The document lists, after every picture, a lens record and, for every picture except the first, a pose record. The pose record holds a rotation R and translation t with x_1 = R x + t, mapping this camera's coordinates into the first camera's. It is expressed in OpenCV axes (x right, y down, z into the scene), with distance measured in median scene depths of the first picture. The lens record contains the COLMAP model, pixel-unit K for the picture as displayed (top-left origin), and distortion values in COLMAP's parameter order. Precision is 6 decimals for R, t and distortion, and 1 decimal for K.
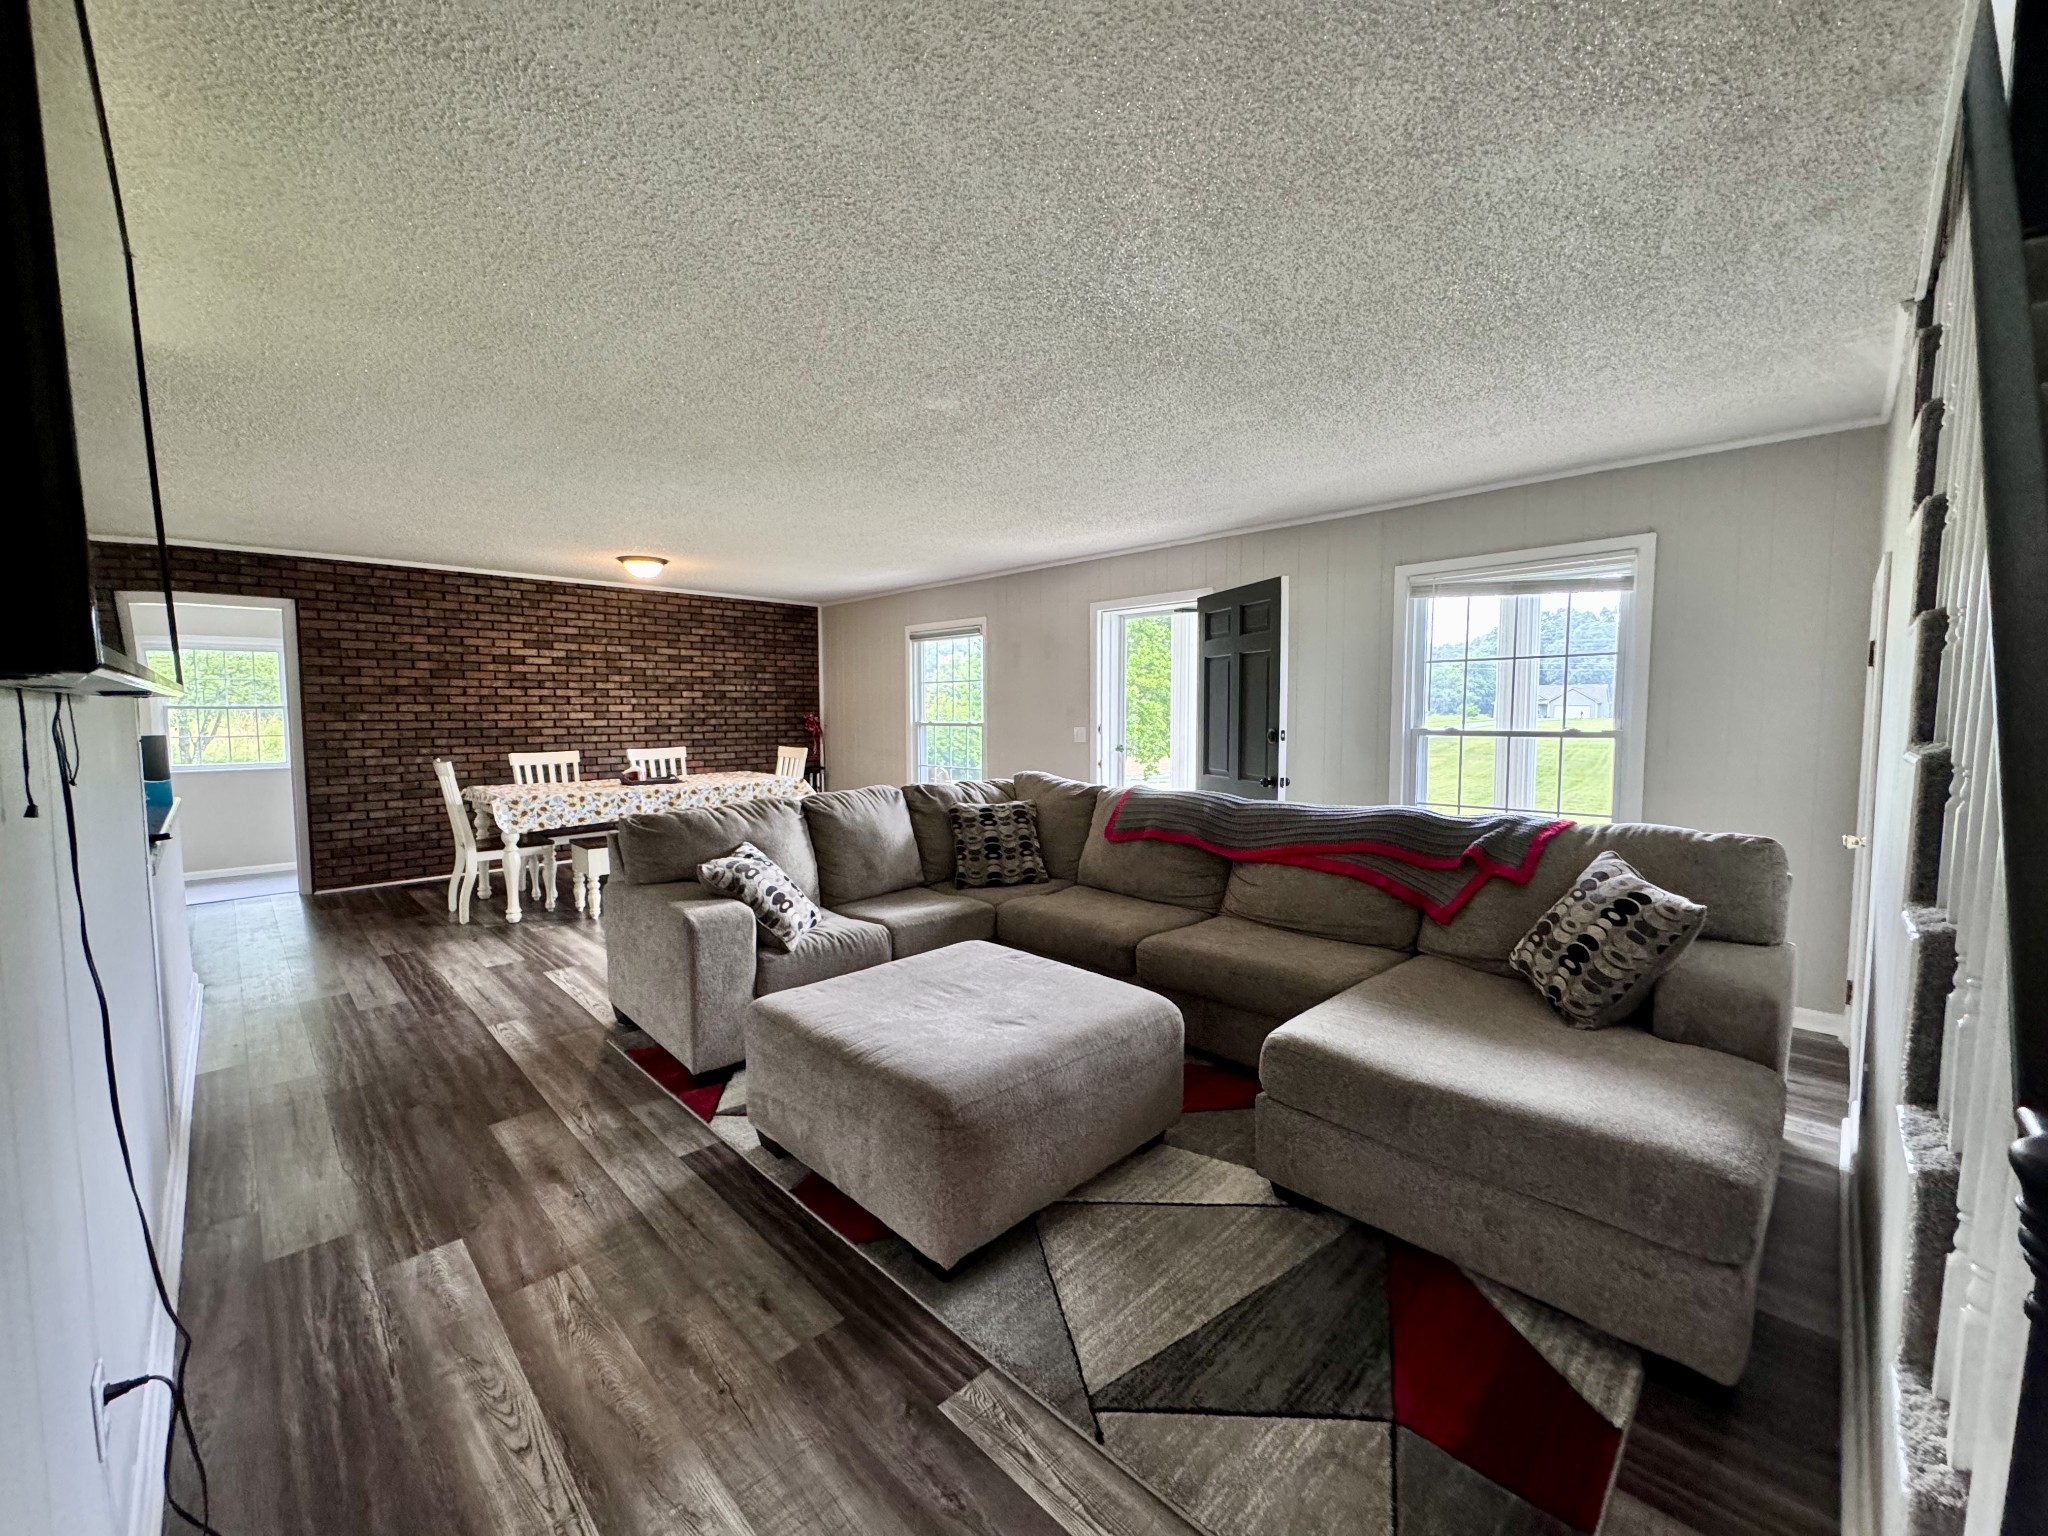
lens RADIAL K [[805.5, 0, 1024.0], [0, 805.5, 768.0], [0, 0, 1]] dist [-0.006767, -0.000409]
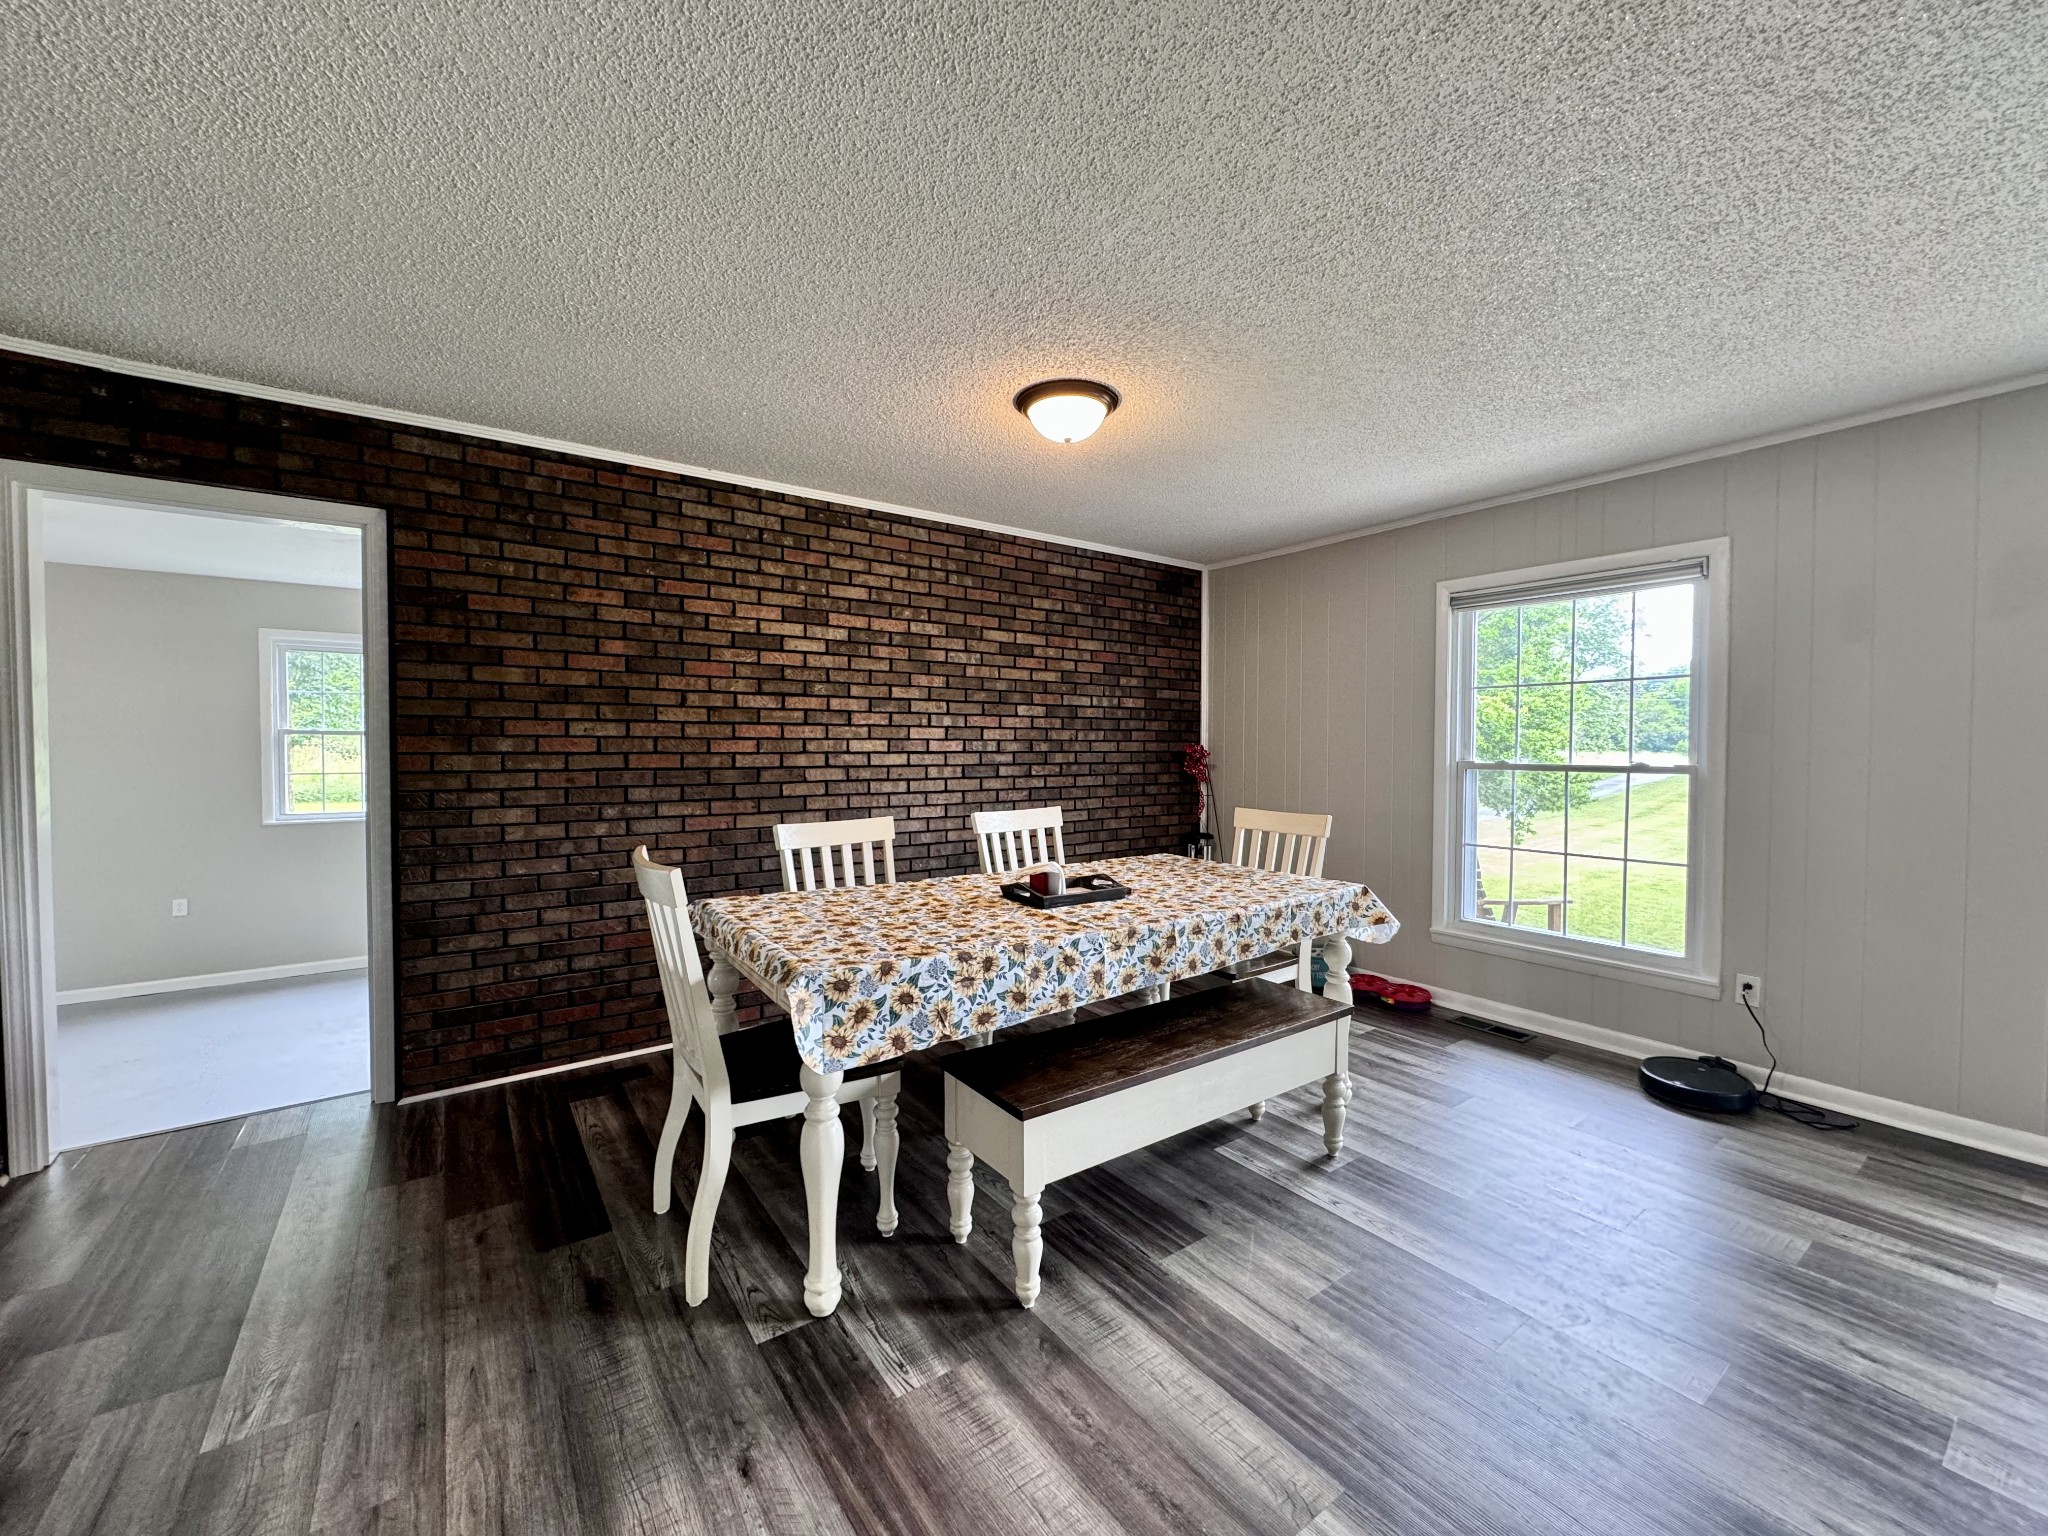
lens RADIAL K [[805.5, 0, 1024.0], [0, 805.5, 768.0], [0, 0, 1]] dist [-0.006767, -0.000409]
pose [[0.987127, 0.009251, -0.159669, -0.390888], [-0.016017, 0.999025, -0.041137, -0.031730], [0.159132, 0.043165, 0.986313, 0.515628]]
